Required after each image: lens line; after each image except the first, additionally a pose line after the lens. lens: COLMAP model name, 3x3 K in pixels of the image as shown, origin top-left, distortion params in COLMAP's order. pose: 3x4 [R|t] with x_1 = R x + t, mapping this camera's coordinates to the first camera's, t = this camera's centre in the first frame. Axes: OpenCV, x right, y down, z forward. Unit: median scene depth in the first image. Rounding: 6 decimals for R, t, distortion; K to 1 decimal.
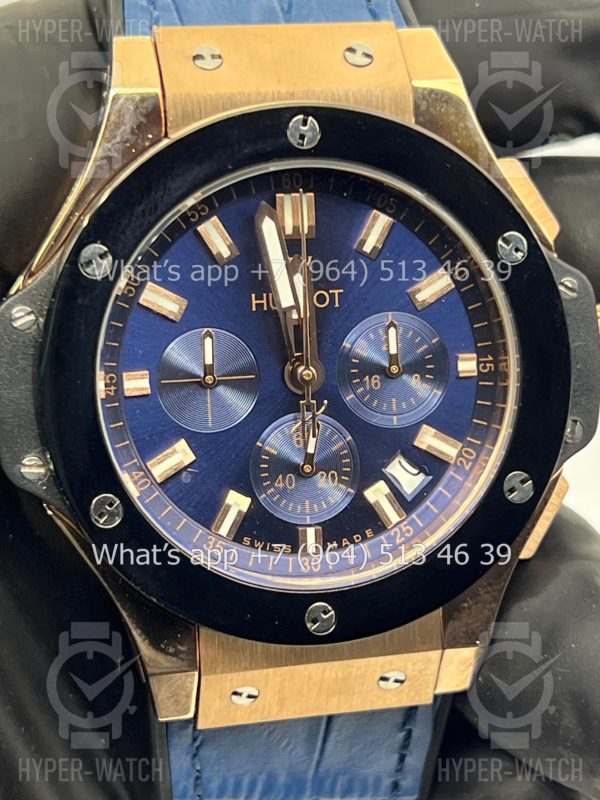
lens RADIAL K [[1847.9, 0, 292.9], [0, 1847.9, 397.7], [0, 0, 1]] dist [0.230288, 0.000000]
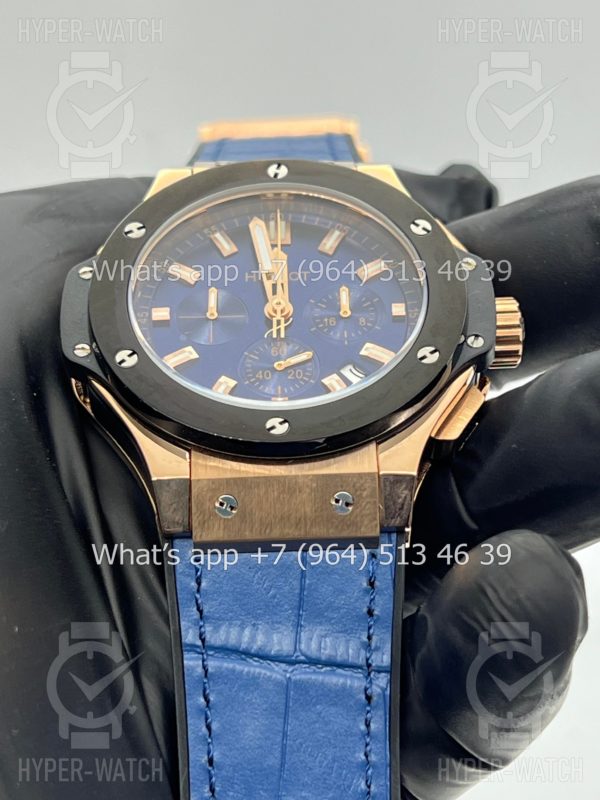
lens RADIAL K [[1847.9, 0, 298.8], [0, 1847.9, 395.2], [0, 0, 1]] dist [0.230288, 0.000000]
pose [[0.979121, -0.102340, -0.175640, 0.263615], [-0.040080, 0.749880, -0.660359, 0.971411], [0.199290, 0.653610, 0.730121, 0.006657]]
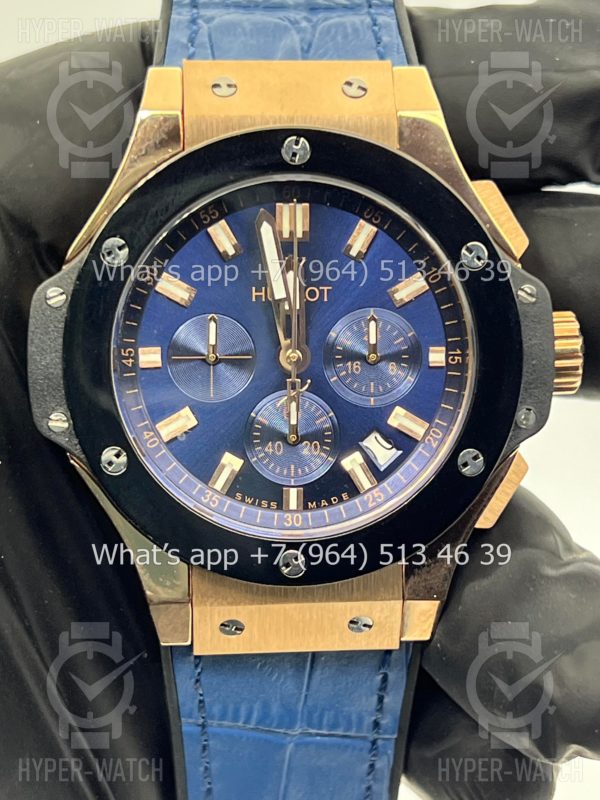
lens RADIAL K [[1847.9, 0, 297.2], [0, 1847.9, 413.6], [0, 0, 1]] dist [0.230288, 0.000000]
pose [[0.989043, 0.048876, -0.139305, 0.173544], [-0.051774, 0.998510, -0.017254, 0.043237], [0.138254, 0.024278, 0.990099, -0.161891]]
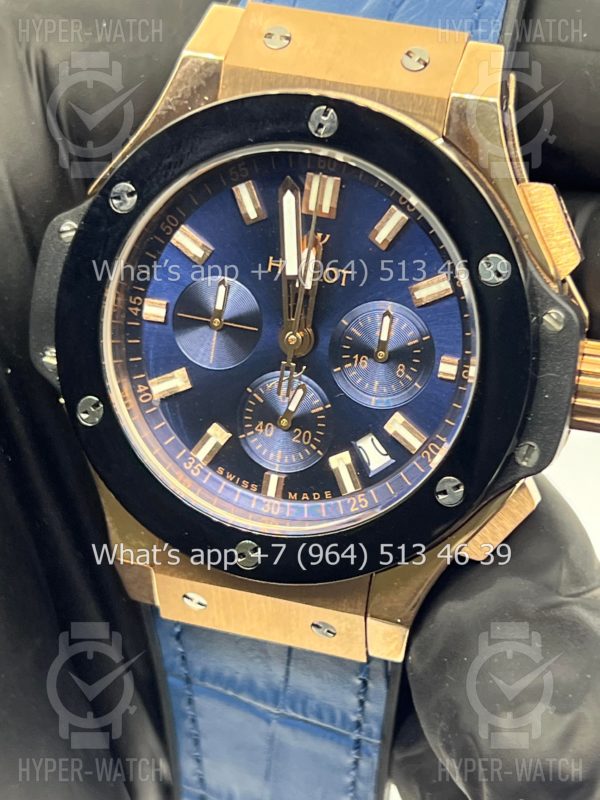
lens RADIAL K [[1847.9, 0, 299.7], [0, 1847.9, 393.5], [0, 0, 1]] dist [0.230288, 0.000000]
pose [[0.877082, 0.255930, -0.406483, 0.460388], [-0.227982, 0.966647, 0.116695, -0.109227], [0.422791, -0.009680, 0.906176, 0.006612]]
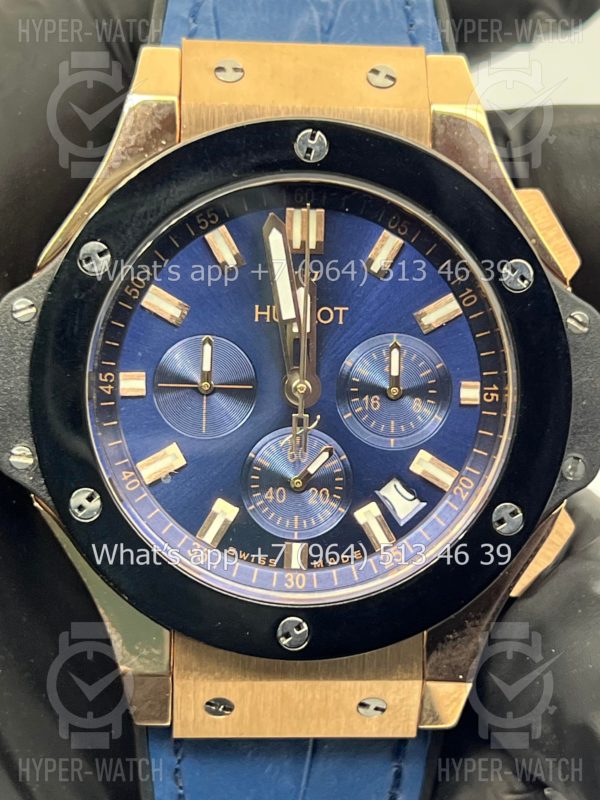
lens RADIAL K [[1847.9, 0, 300.8], [0, 1847.9, 393.2], [0, 0, 1]] dist [0.230288, 0.000000]
pose [[0.987525, 0.072278, -0.139894, 0.145482], [-0.080241, 0.995411, -0.052138, 0.041890], [0.135484, 0.062713, 0.988793, 0.012135]]
